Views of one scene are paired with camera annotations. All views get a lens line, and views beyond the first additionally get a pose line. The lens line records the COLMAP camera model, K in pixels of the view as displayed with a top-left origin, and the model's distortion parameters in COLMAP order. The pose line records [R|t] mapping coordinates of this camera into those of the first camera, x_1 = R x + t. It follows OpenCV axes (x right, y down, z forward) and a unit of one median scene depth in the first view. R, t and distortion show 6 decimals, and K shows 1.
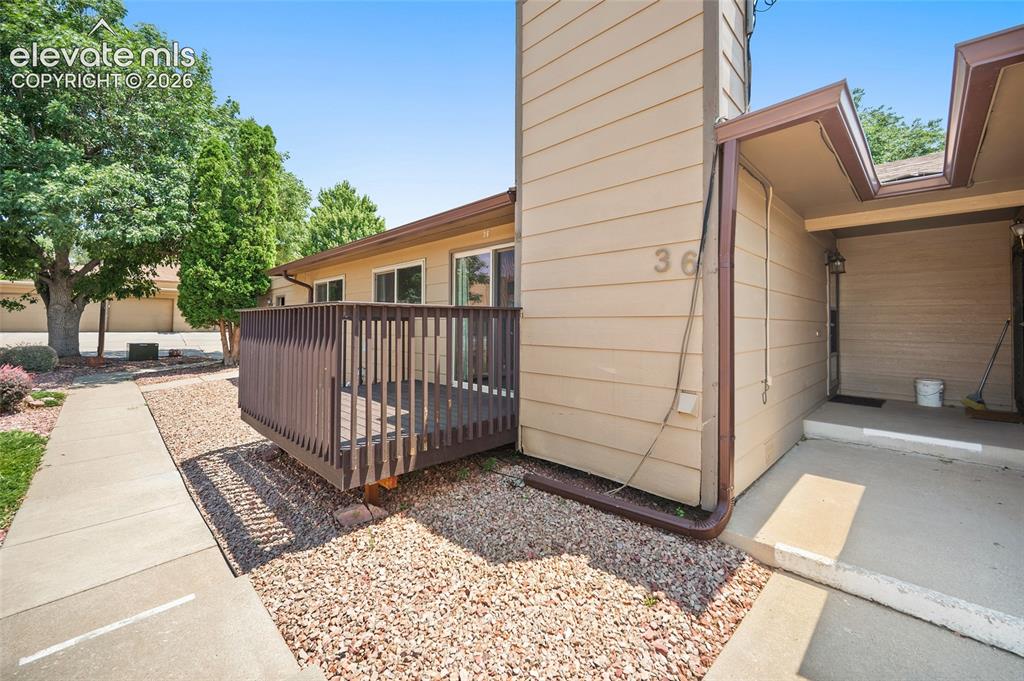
lens RADIAL K [[414.3, 0, 507.9], [0, 414.3, 318.3], [0, 0, 1]] dist [-0.004703, 0.000061]
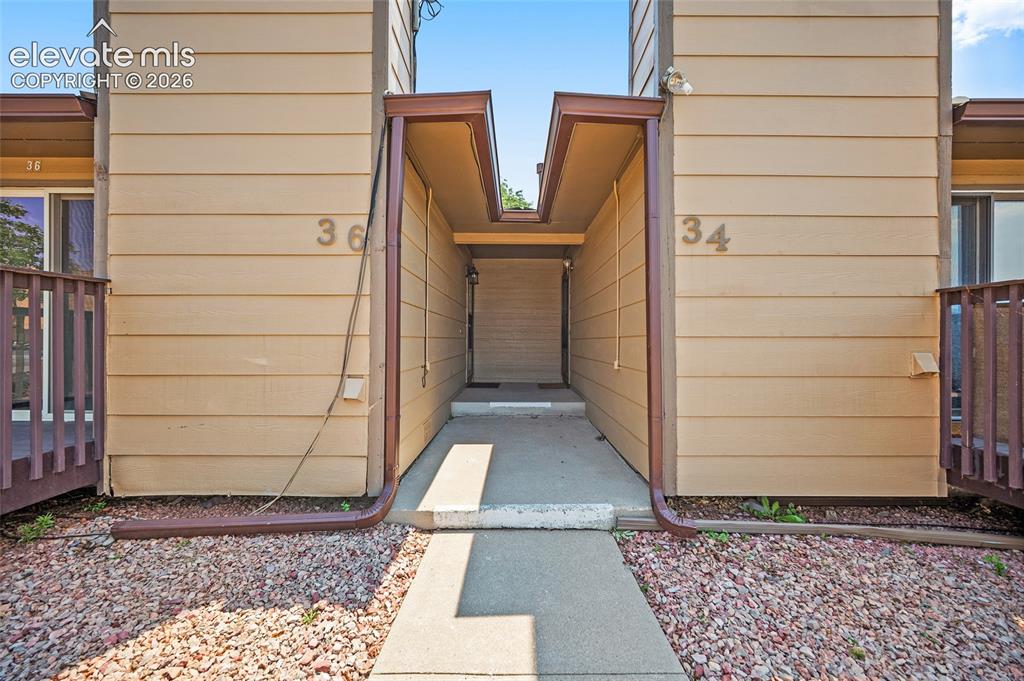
lens RADIAL K [[400.4, 0, 516.5], [0, 400.4, 341.0], [0, 0, 1]] dist [-0.001621, 0.001179]
pose [[0.699001, -0.001553, 0.715119, 0.044426], [-0.010528, 0.999867, 0.012462, 0.084093], [-0.715043, -0.016240, 0.698892, 0.107767]]
